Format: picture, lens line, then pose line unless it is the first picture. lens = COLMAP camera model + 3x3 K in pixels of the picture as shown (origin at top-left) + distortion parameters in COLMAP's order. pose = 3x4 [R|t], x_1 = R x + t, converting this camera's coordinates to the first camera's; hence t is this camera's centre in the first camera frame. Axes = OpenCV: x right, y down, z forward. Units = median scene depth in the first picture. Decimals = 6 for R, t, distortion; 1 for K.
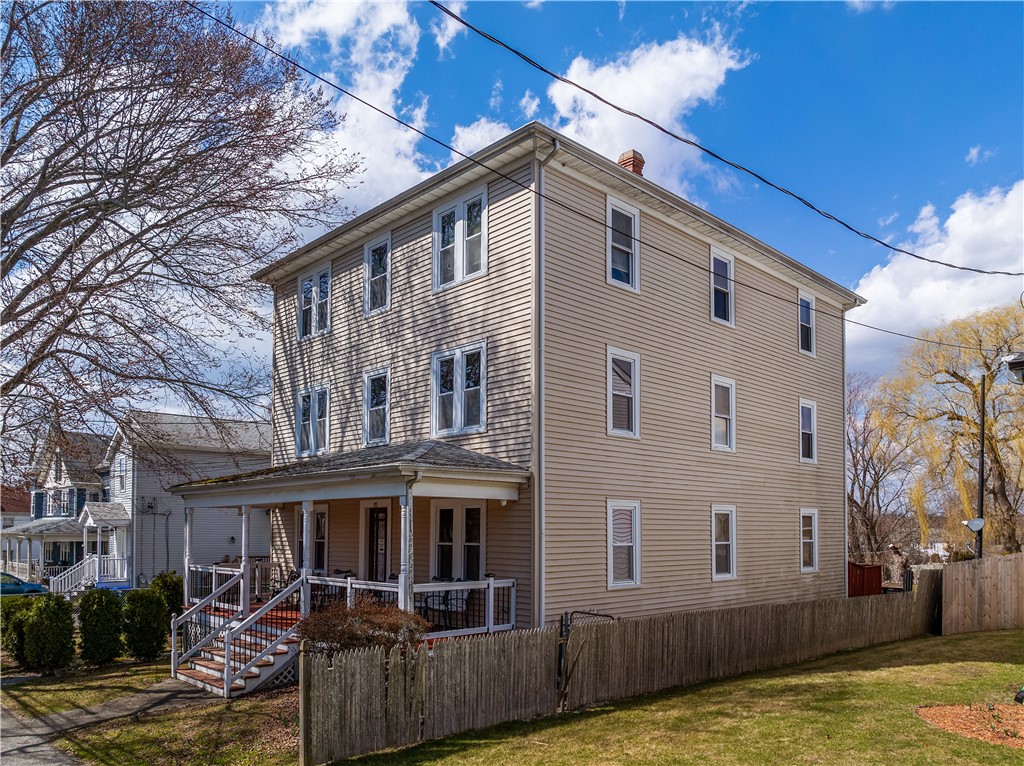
lens RADIAL K [[759.5, 0, 517.3], [0, 759.5, 514.6], [0, 0, 1]] dist [-0.023502, 0.006775]
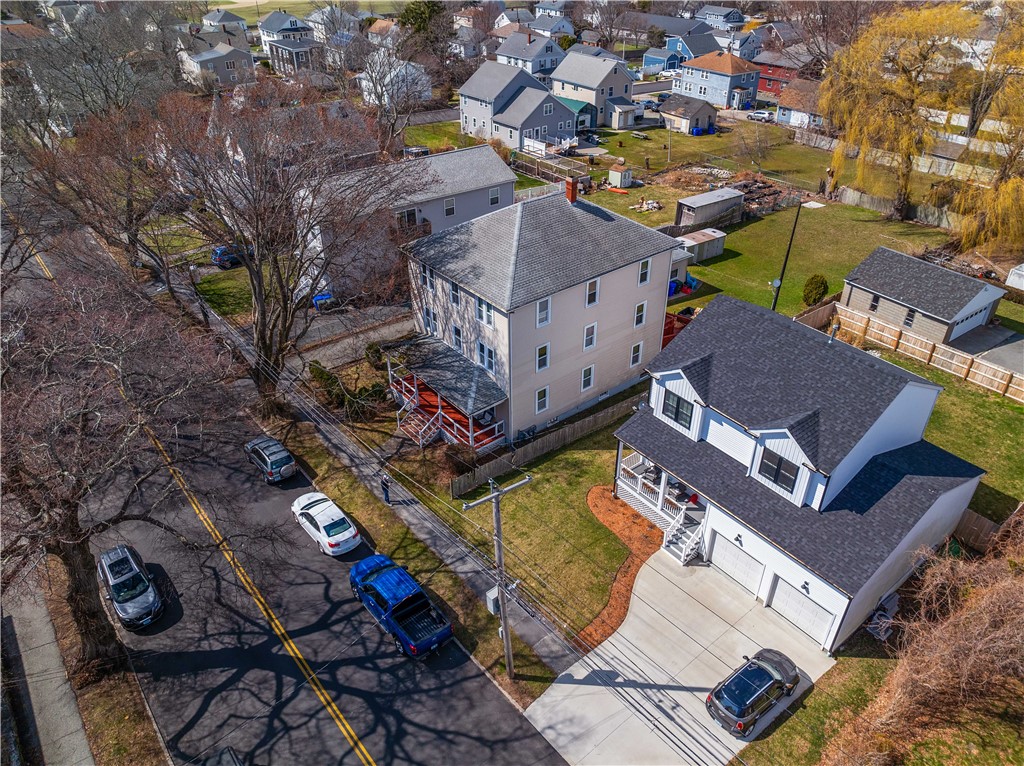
lens RADIAL K [[723.3, 0, 516.3], [0, 723.3, 380.7], [0, 0, 1]] dist [-0.030466, -0.000696]
pose [[0.996281, 0.044733, -0.073637, 0.243386], [0.004861, 0.824113, 0.566404, -1.626511], [0.086022, -0.564656, 0.820831, -1.306080]]
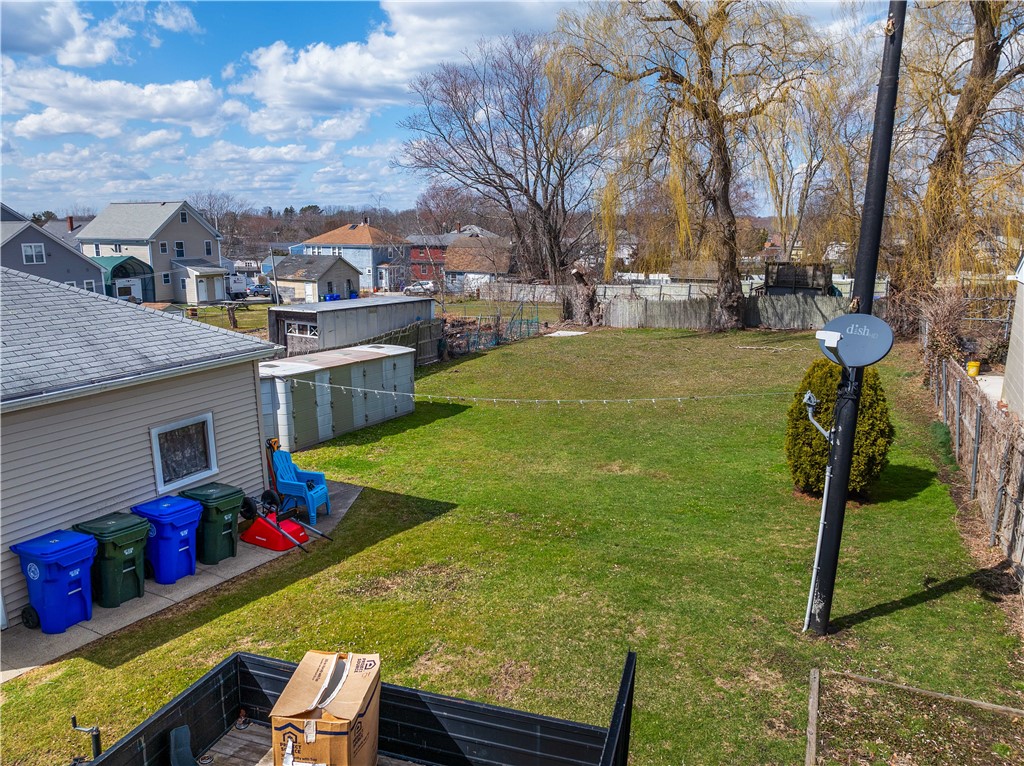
lens RADIAL K [[723.3, 0, 514.8], [0, 723.3, 376.1], [0, 0, 1]] dist [-0.030466, -0.000696]
pose [[0.931804, -0.069486, 0.356250, 0.859553], [-0.011732, 0.975225, 0.220902, -0.050945], [-0.362773, -0.210017, 0.907903, 1.692172]]
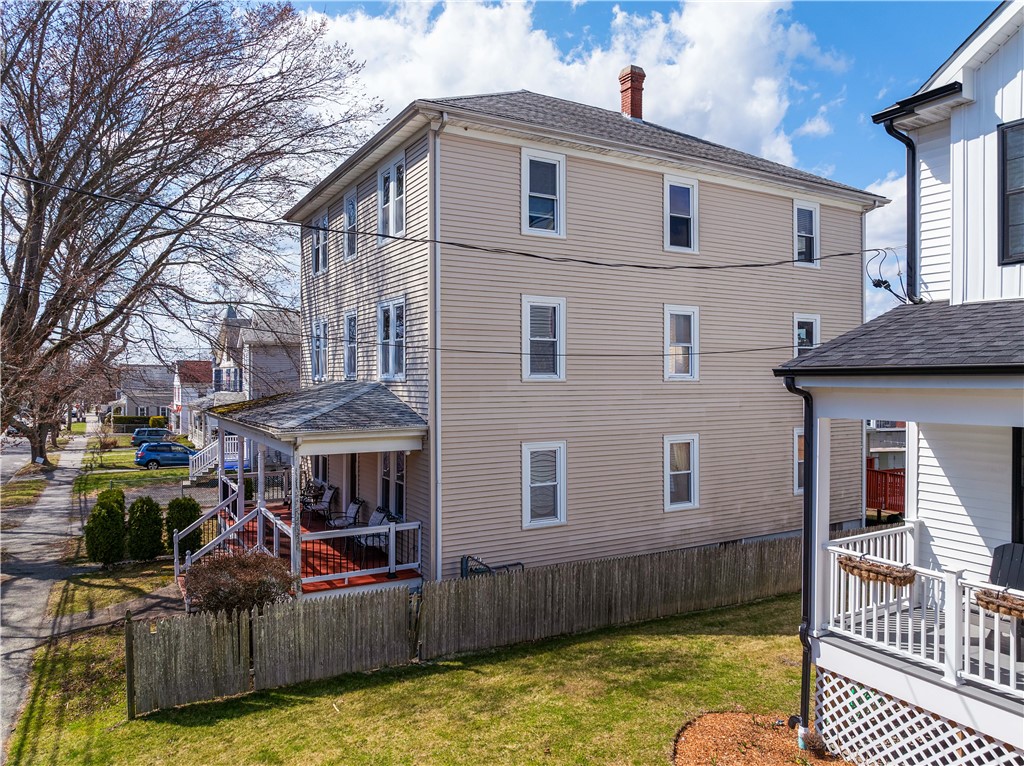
lens RADIAL K [[723.3, 0, 518.0], [0, 723.3, 380.9], [0, 0, 1]] dist [-0.030466, -0.000696]
pose [[0.970580, -0.000253, -0.240778, 0.338161], [0.006730, 0.999637, 0.026078, -0.126556], [0.240684, -0.026932, 0.970230, 0.035665]]
